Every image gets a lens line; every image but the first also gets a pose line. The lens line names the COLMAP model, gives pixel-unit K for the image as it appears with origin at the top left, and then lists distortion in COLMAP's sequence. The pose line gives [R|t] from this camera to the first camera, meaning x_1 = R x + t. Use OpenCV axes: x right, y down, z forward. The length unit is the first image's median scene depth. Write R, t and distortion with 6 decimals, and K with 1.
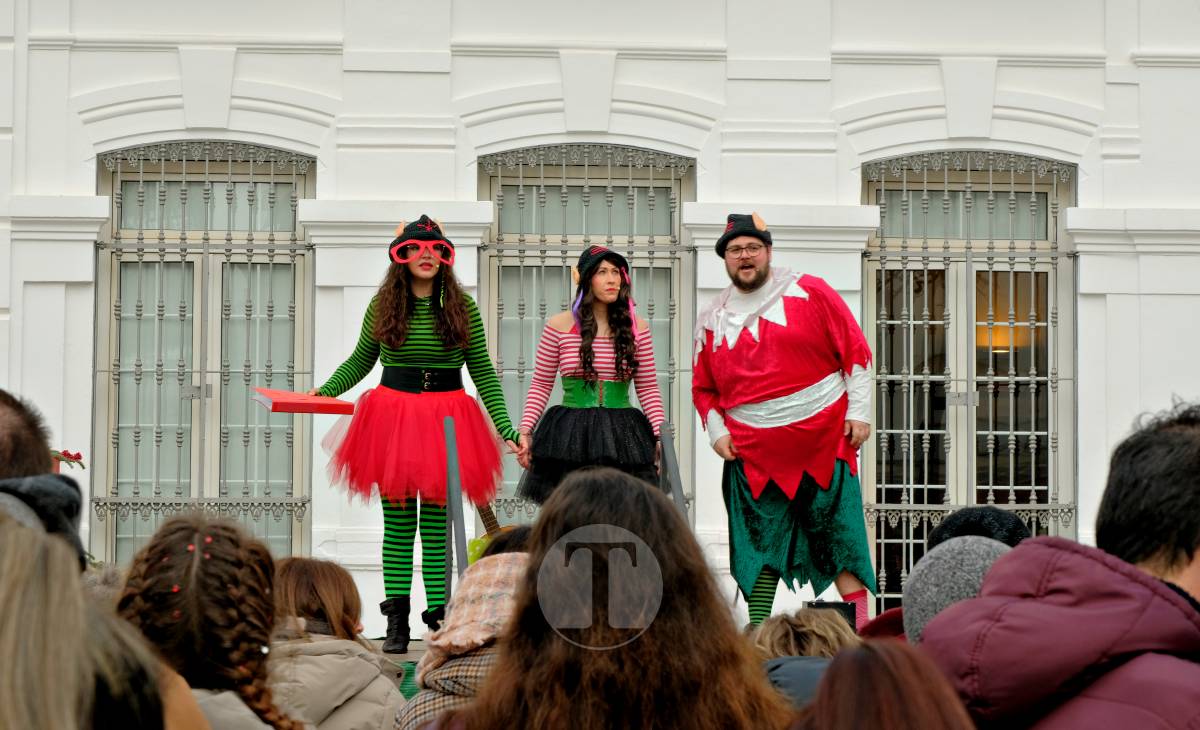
lens RADIAL K [[3455.5, 0, 594.4], [0, 3455.5, 358.3], [0, 0, 1]] dist [-0.063790, 0.000000]
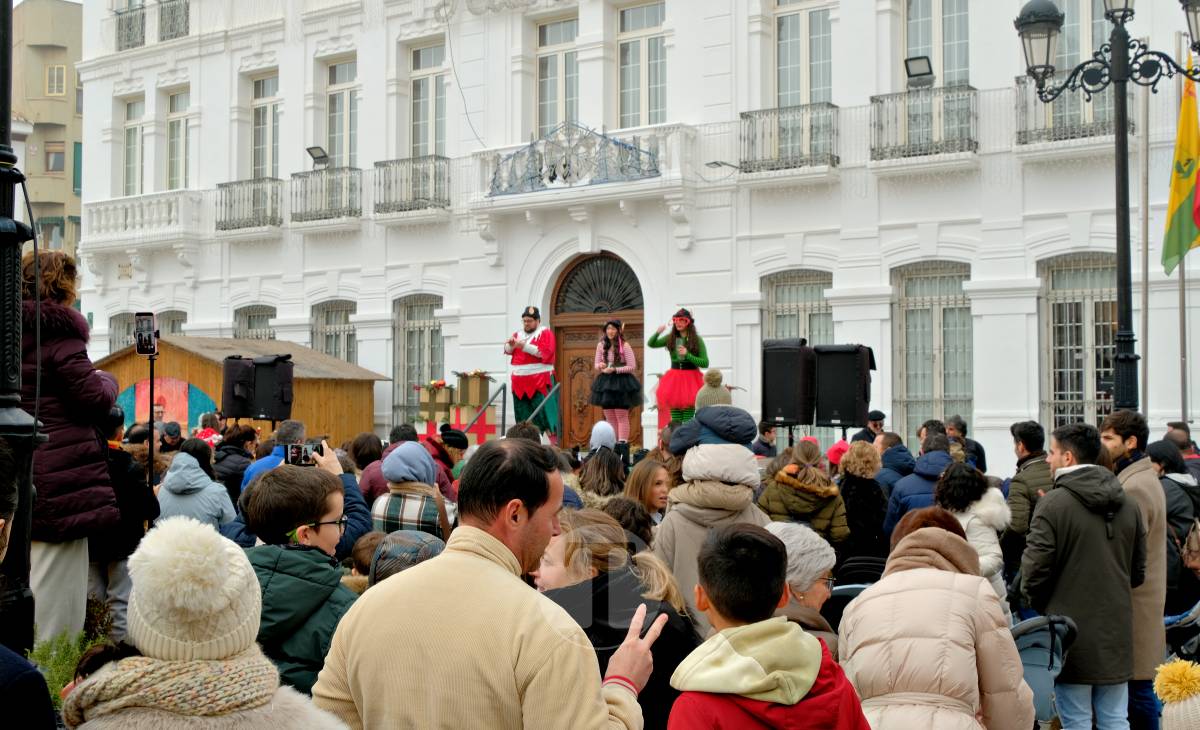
lens RADIAL K [[1441.9, 0, 619.6], [0, 1441.9, 359.8], [0, 0, 1]] dist [-0.082888, 0.000000]
pose [[0.789263, -0.029775, -0.613333, 0.465726], [0.036517, 0.999332, -0.001522, 0.004330], [0.612969, -0.021196, 0.789823, 0.024755]]
